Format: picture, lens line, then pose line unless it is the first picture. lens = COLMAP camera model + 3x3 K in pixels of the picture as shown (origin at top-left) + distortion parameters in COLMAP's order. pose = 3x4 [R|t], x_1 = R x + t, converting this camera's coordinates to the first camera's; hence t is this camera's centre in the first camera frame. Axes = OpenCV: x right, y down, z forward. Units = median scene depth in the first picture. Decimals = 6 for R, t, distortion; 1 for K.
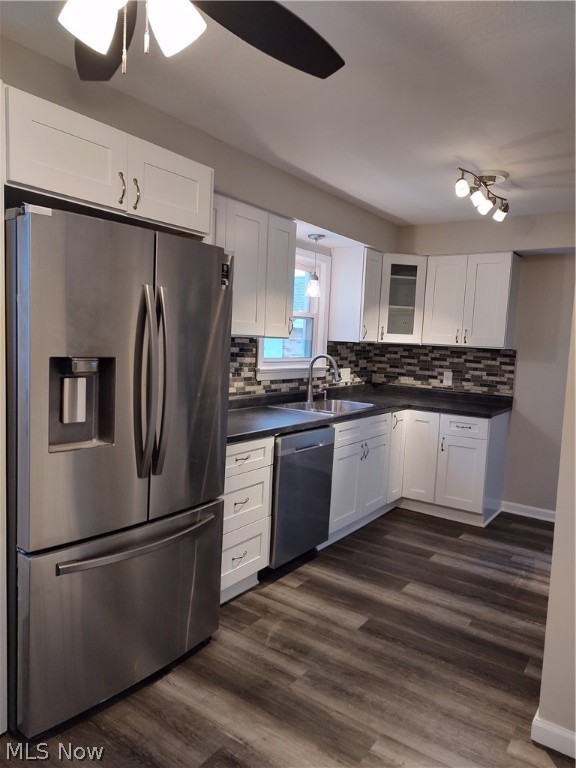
lens RADIAL K [[544.9, 0, 289.3], [0, 544.9, 386.0], [0, 0, 1]] dist [0.007359, -0.011147]
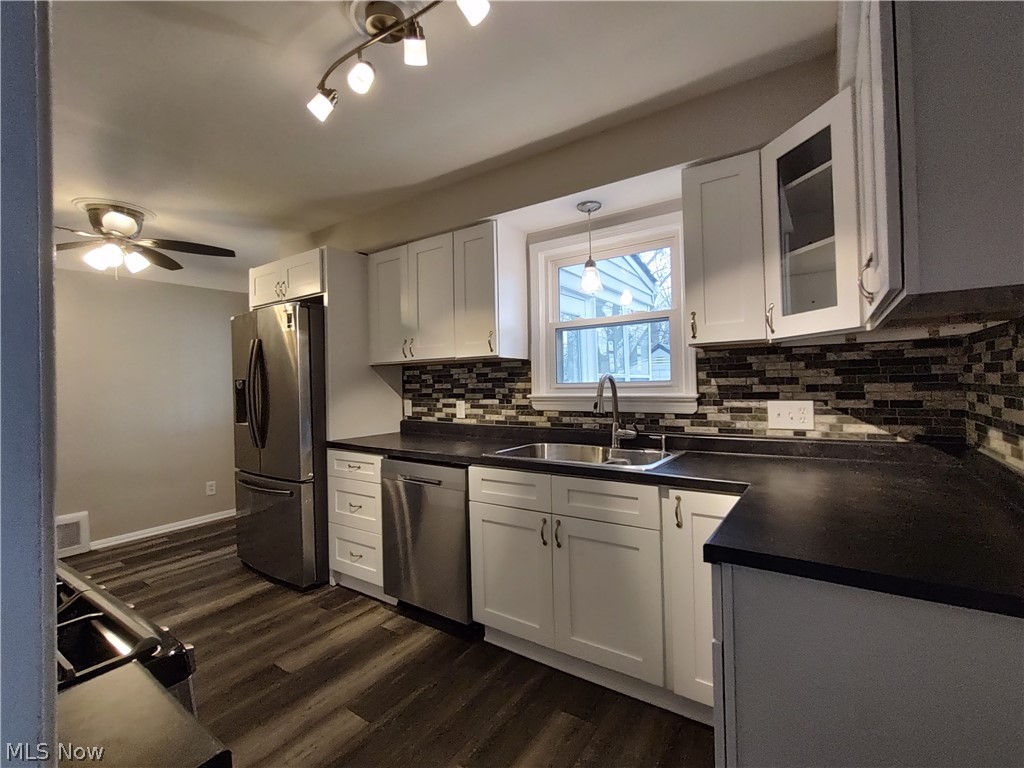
lens RADIAL K [[464.7, 0, 512.4], [0, 464.7, 379.3], [0, 0, 1]] dist [0.000913, 0.001568]
pose [[-0.005110, -0.053359, -0.998562, 0.730416], [-0.068243, 0.996266, -0.052887, -0.018214], [0.997656, 0.067875, -0.008732, 1.068718]]
